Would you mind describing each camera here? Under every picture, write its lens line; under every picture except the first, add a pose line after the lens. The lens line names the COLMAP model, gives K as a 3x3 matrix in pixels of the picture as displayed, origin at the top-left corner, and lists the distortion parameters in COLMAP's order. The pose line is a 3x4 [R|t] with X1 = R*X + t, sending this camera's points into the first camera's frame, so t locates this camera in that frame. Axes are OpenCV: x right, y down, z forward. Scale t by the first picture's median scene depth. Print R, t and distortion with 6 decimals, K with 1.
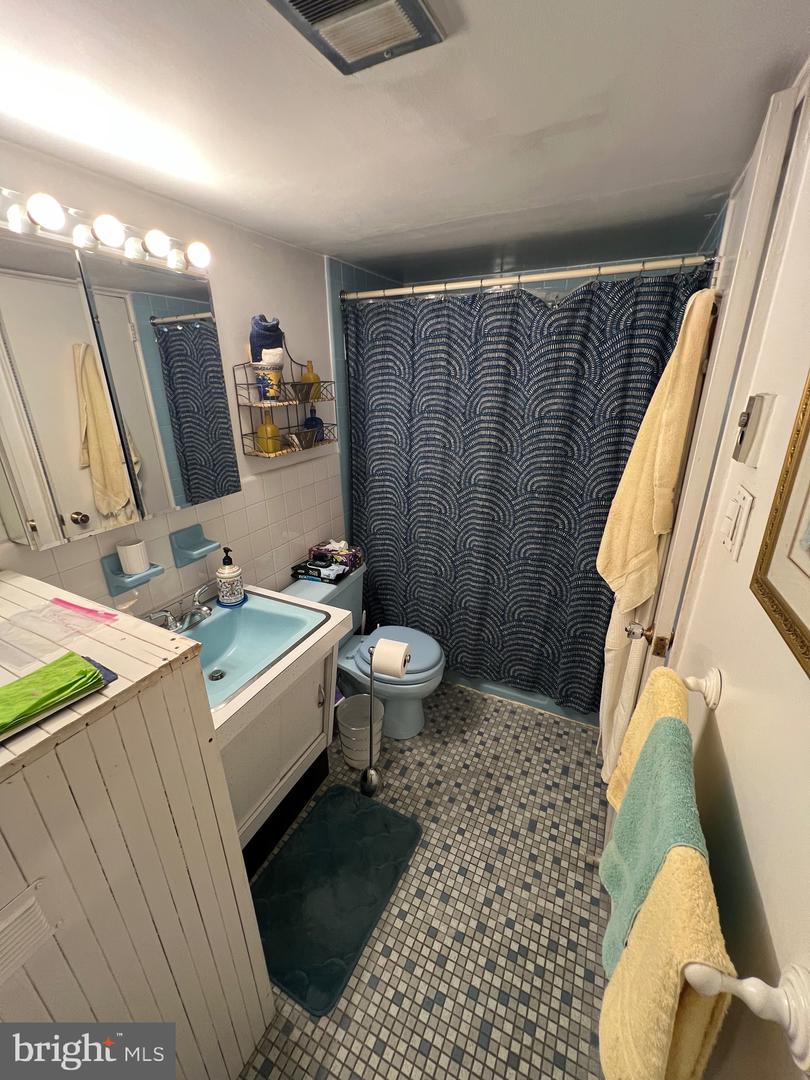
lens RADIAL K [[434.2, 0, 401.8], [0, 434.2, 541.0], [0, 0, 1]] dist [-0.002934, 0.000298]
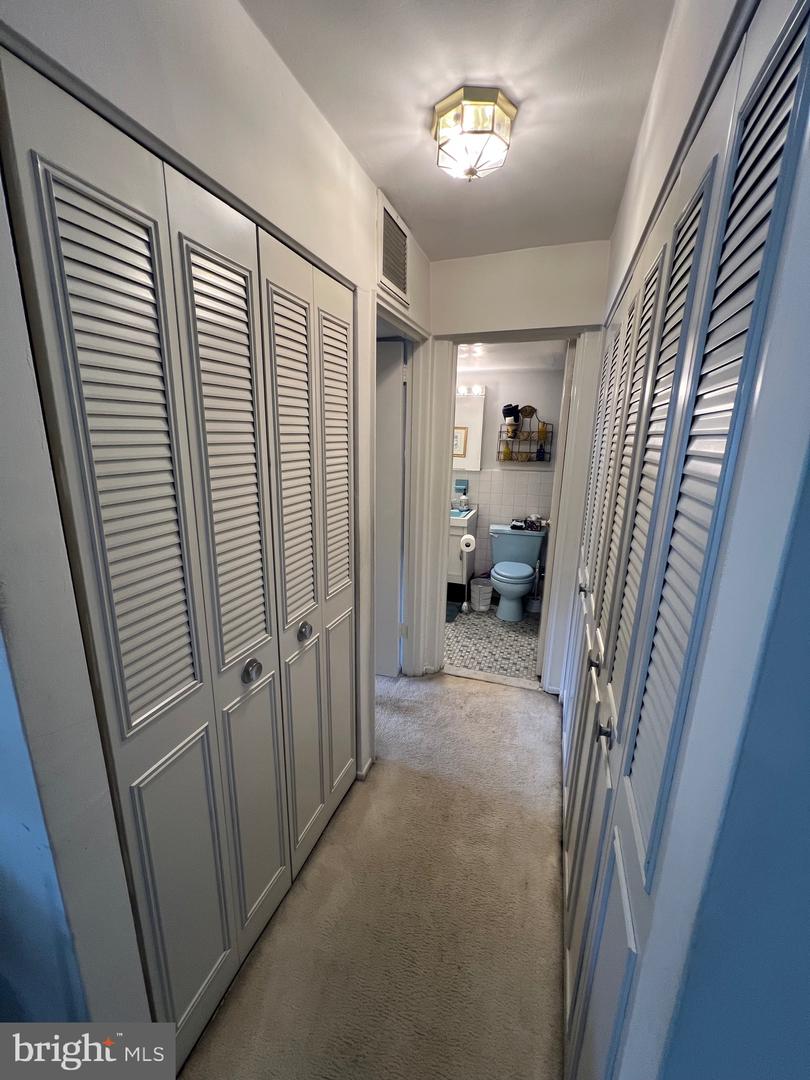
lens RADIAL K [[434.2, 0, 401.8], [0, 434.2, 541.0], [0, 0, 1]] dist [-0.002934, 0.000298]
pose [[0.130408, 0.249796, -0.959477, 1.822348], [-0.372088, 0.909336, 0.186169, -0.034444], [0.918991, 0.332732, 0.211531, 0.142944]]
